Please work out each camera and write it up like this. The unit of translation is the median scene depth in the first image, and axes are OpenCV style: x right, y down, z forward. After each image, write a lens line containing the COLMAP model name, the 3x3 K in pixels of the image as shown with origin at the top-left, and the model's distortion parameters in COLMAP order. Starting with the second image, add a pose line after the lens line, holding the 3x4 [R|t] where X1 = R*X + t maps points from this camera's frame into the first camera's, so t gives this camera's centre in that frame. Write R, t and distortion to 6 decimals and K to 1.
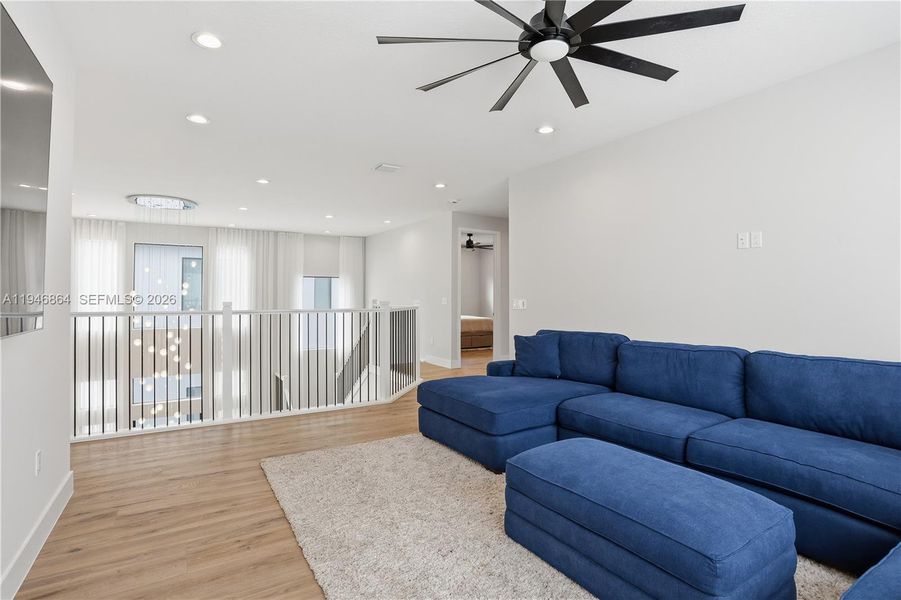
lens RADIAL K [[427.3, 0, 447.5], [0, 427.3, 296.5], [0, 0, 1]] dist [-0.027390, 0.000010]
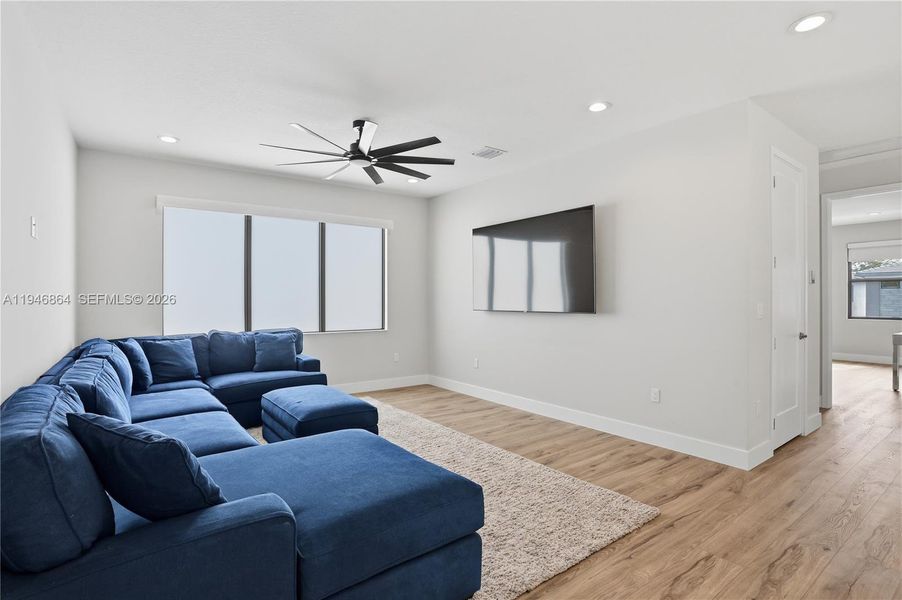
lens RADIAL K [[427.8, 0, 448.0], [0, 427.8, 296.5], [0, 0, 1]] dist [-0.027390, 0.000010]
pose [[-0.996395, -0.004337, -0.084725, 0.020221], [-0.003668, 0.999961, -0.008043, 0.006010], [0.084756, -0.007703, -0.996372, 2.465105]]
